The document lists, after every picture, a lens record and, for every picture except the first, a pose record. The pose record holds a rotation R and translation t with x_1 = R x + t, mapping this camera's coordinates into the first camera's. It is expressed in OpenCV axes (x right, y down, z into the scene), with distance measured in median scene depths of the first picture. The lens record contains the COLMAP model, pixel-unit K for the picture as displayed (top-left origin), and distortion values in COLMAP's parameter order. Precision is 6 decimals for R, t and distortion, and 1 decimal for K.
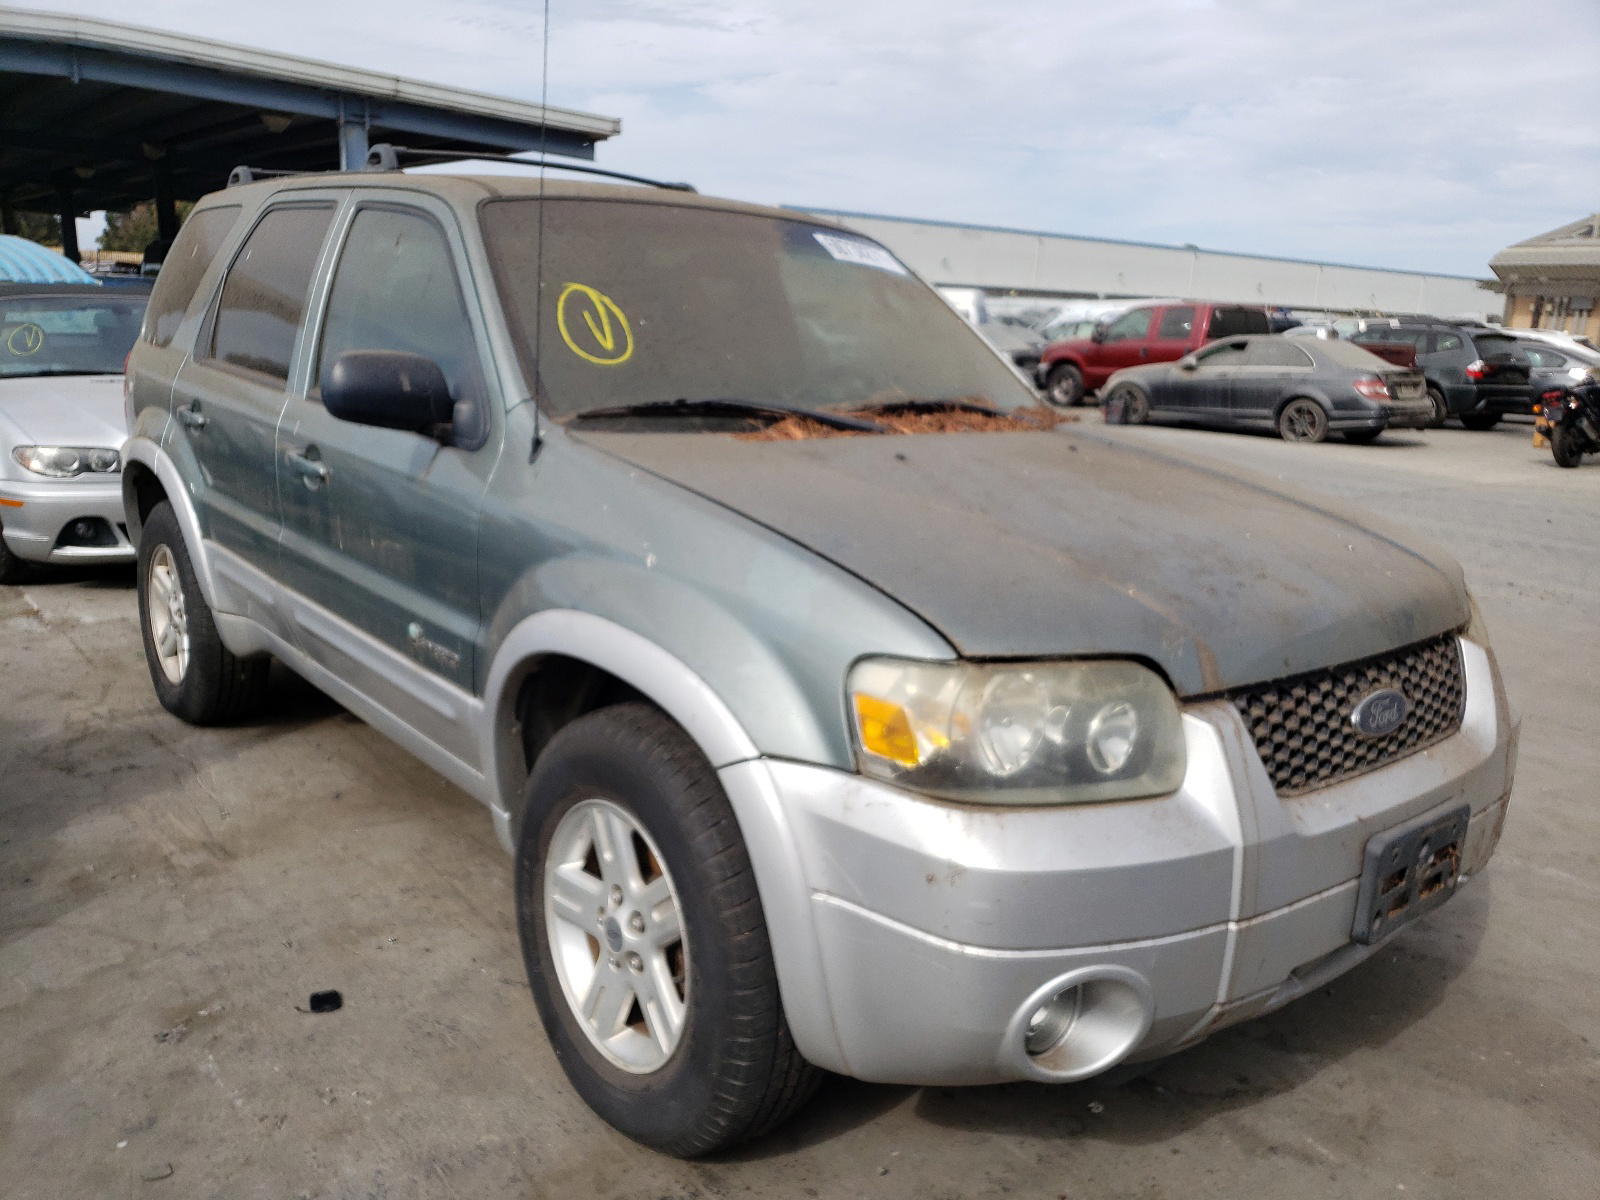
lens RADIAL K [[1233.1, 0, 800.0], [0, 1233.1, 600.0], [0, 0, 1]] dist [-0.016390, 0.004860]
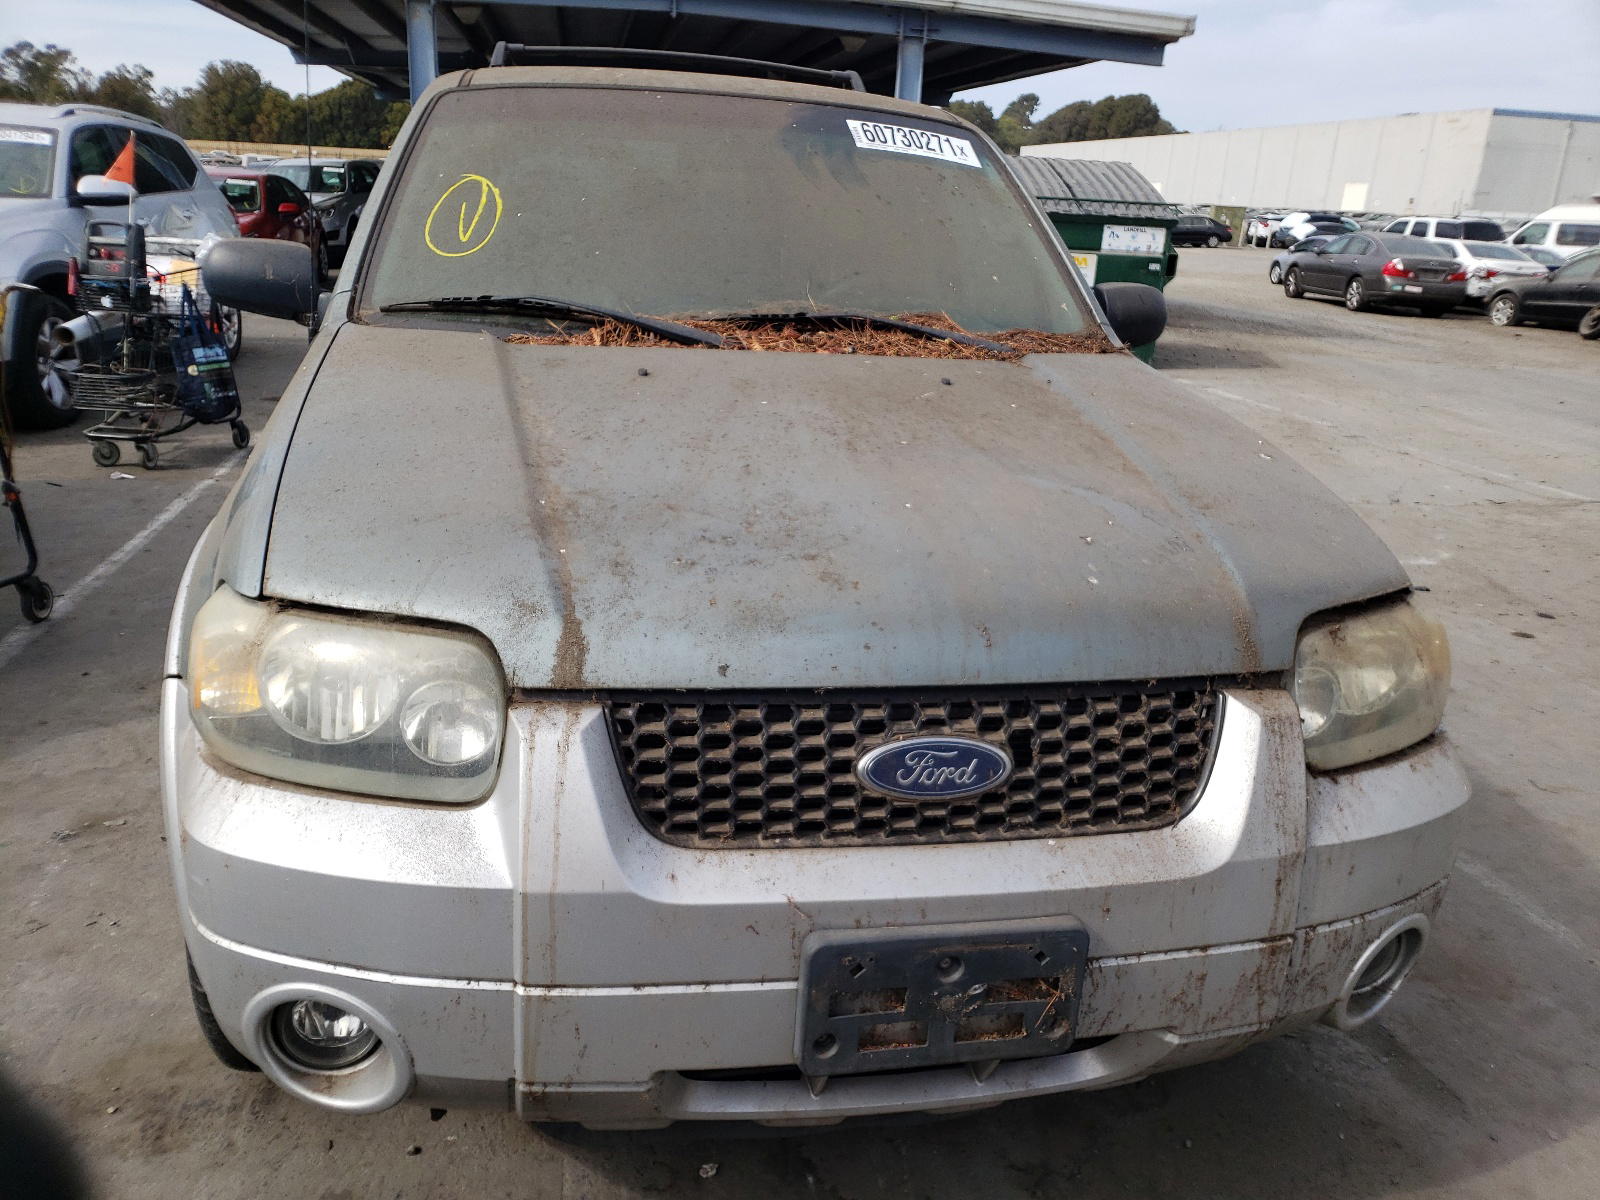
lens RADIAL K [[1233.1, 0, 800.0], [0, 1233.1, 600.0], [0, 0, 1]] dist [-0.016390, 0.004860]
pose [[0.885729, 0.136613, -0.443644, 0.637191], [-0.109017, 0.990202, 0.087265, -0.051422], [0.451219, -0.028928, 0.891944, 0.304124]]
